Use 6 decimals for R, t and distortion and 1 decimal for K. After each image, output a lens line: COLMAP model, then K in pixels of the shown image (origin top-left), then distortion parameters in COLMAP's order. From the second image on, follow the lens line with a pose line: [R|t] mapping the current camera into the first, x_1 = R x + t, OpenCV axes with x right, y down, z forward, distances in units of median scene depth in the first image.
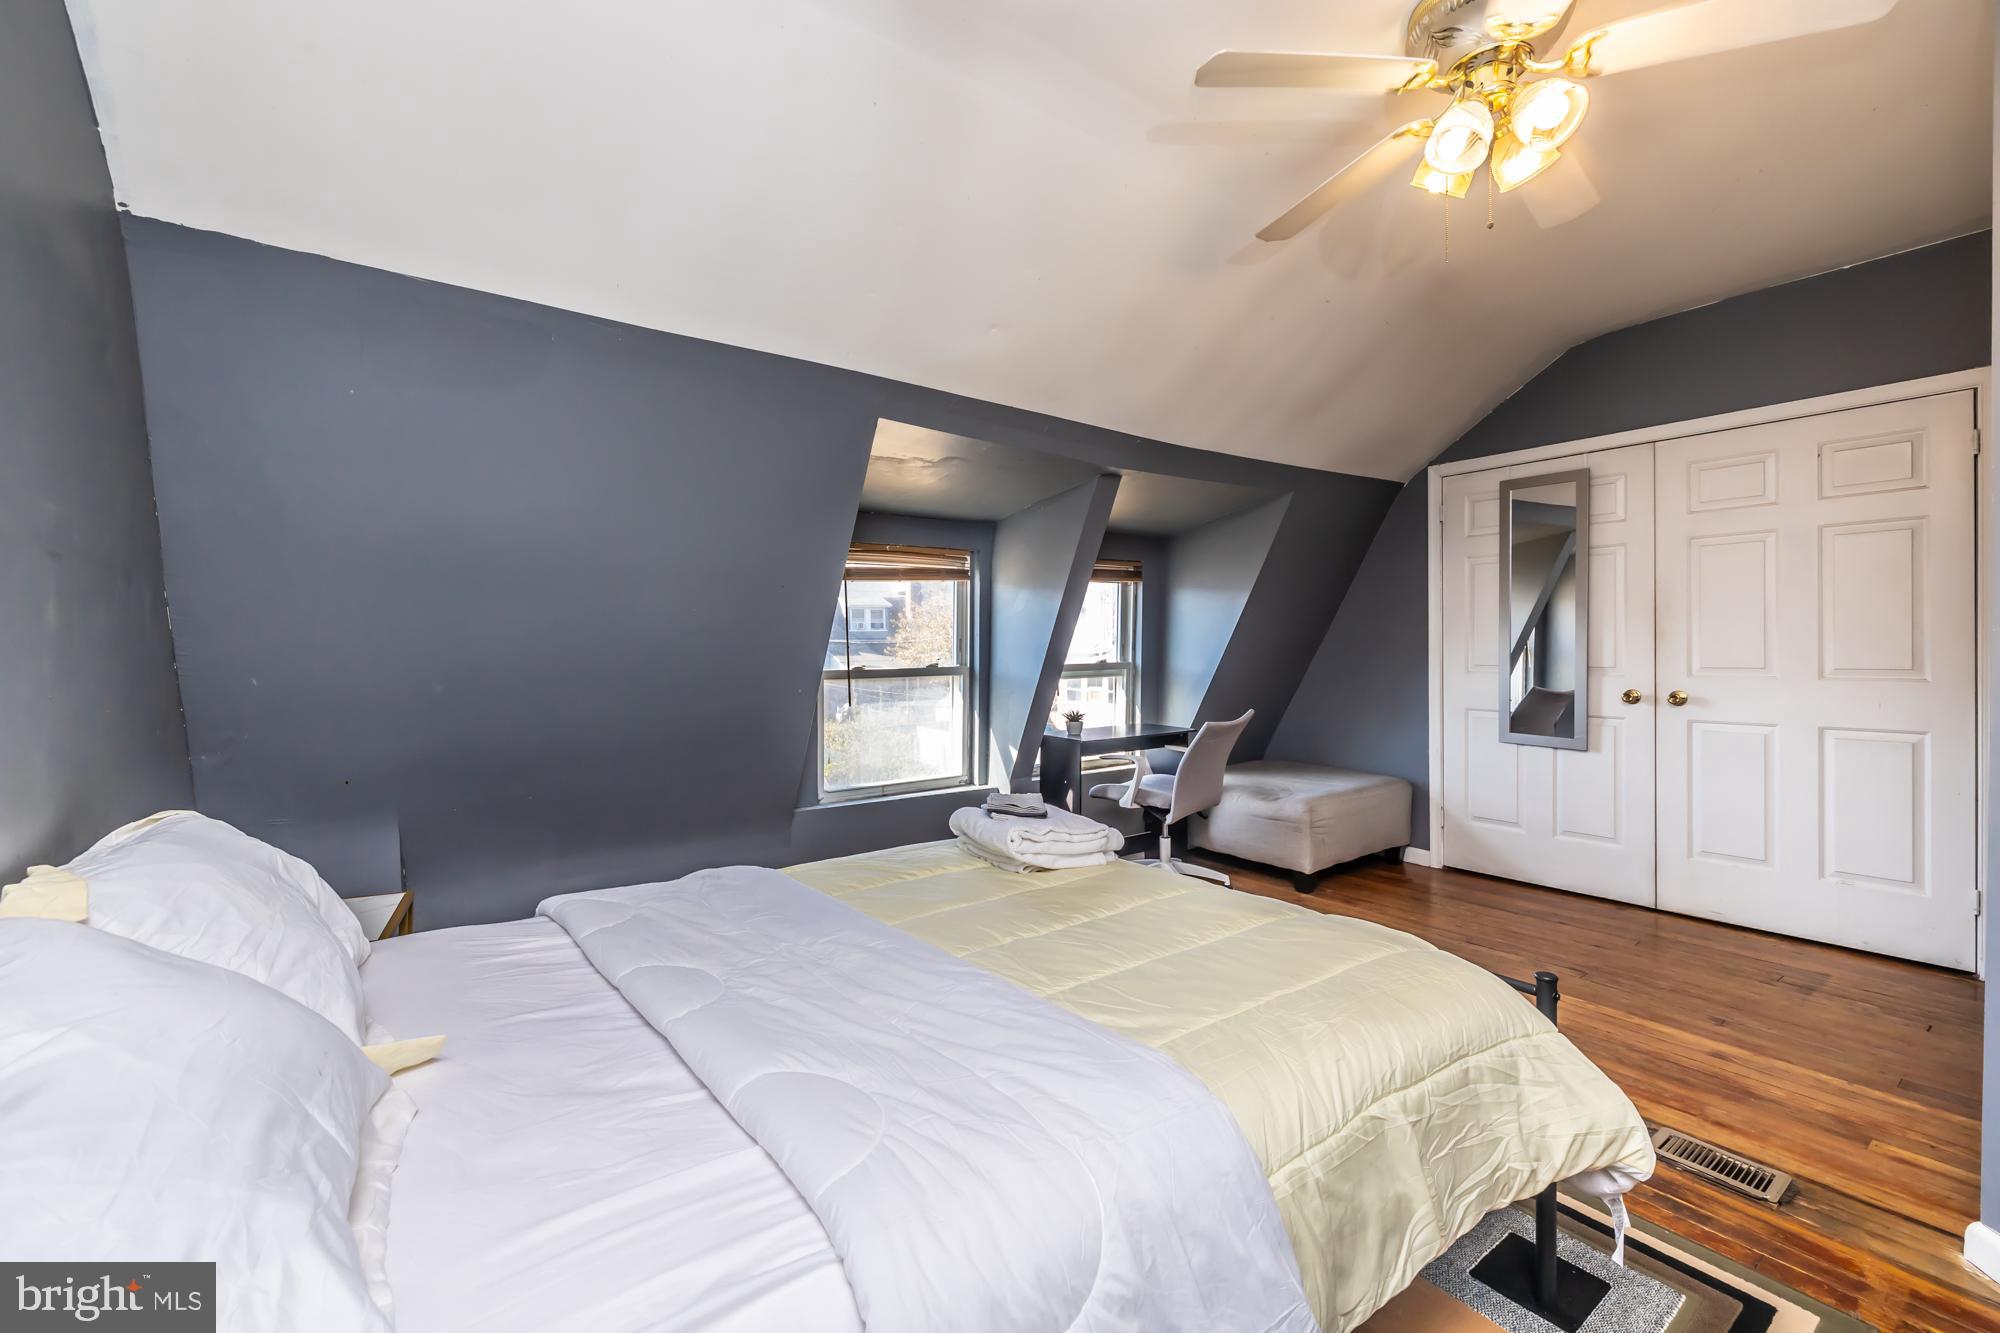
lens RADIAL K [[859.6, 0, 1001.8], [0, 859.6, 655.0], [0, 0, 1]] dist [0.000245, 0.000035]
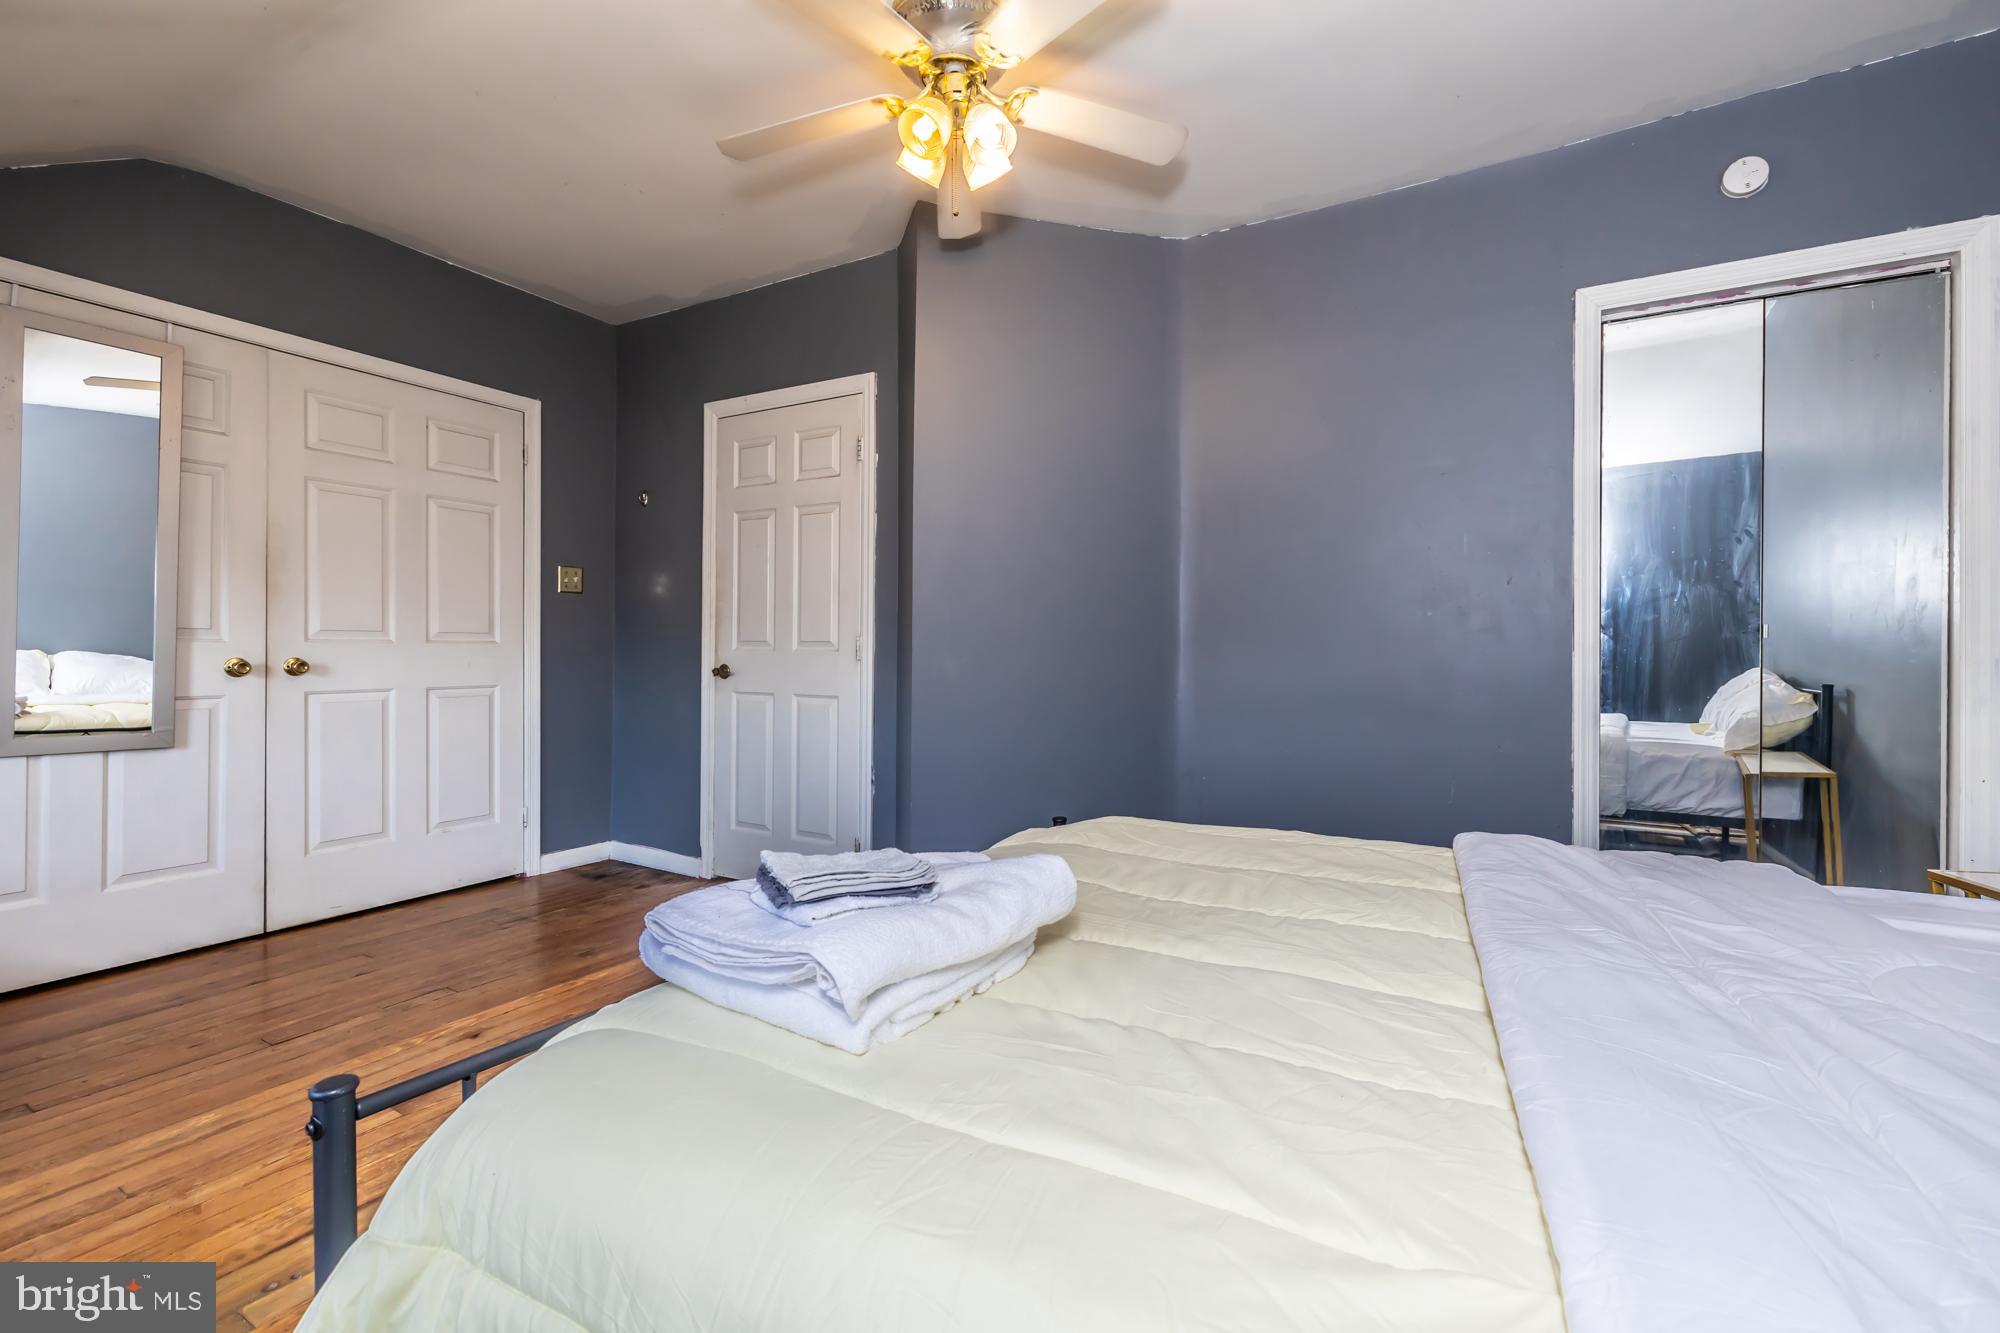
lens RADIAL K [[859.6, 0, 1004.0], [0, 859.6, 656.6], [0, 0, 1]] dist [0.000245, 0.000035]
pose [[-0.427348, -0.000021, 0.904087, -0.262600], [0.010024, 0.999938, 0.004762, 0.044164], [-0.904032, 0.011098, -0.427322, 0.747113]]
